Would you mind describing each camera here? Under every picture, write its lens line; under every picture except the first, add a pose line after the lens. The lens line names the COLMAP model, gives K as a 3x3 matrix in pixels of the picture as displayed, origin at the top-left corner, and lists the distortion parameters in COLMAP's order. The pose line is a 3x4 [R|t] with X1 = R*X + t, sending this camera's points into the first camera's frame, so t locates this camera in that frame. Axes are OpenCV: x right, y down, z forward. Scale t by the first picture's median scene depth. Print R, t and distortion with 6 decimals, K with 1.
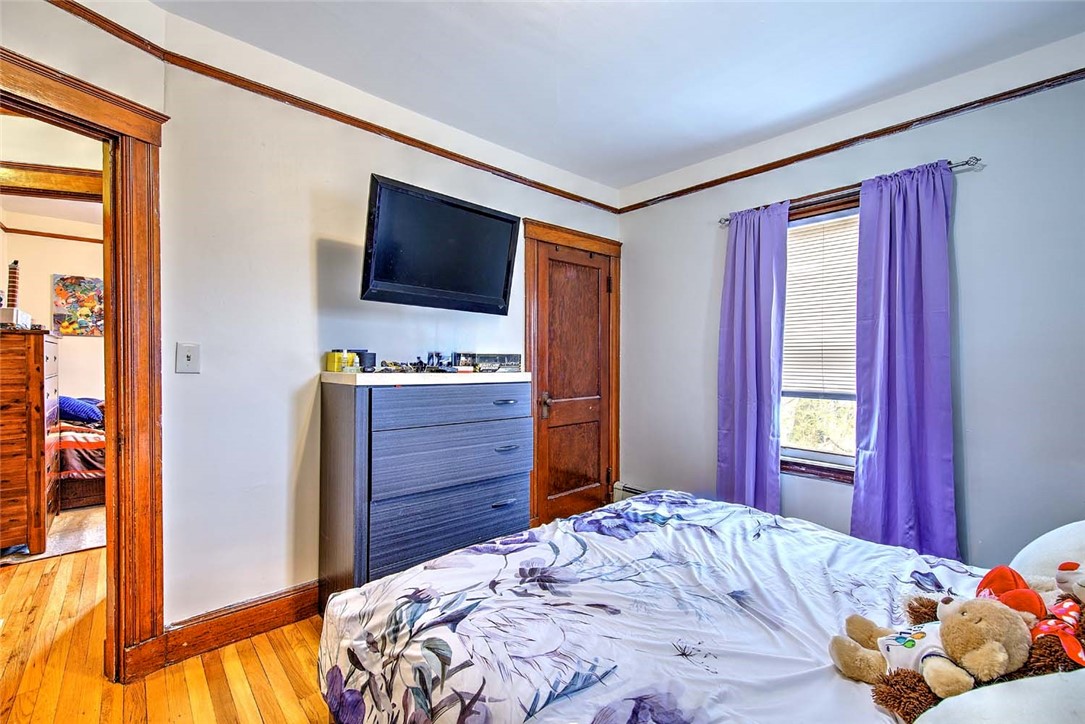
lens RADIAL K [[456.1, 0, 544.6], [0, 456.1, 362.0], [0, 0, 1]] dist [0.002365, -0.000181]
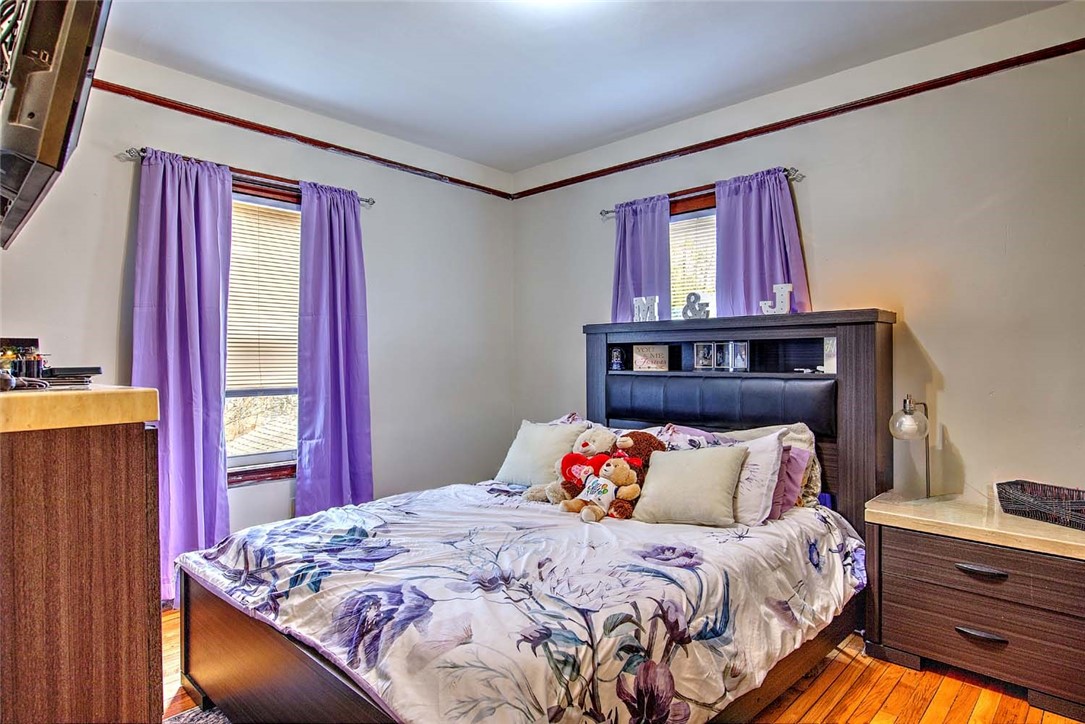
lens RADIAL K [[614.2, 0, 544.1], [0, 614.2, 360.8], [0, 0, 1]] dist [0.000361, 0.000323]
pose [[-0.084920, -0.009475, 0.996343, -0.862129], [0.005527, 0.999935, 0.009980, 0.000034], [-0.996372, 0.006355, -0.084862, 0.671868]]
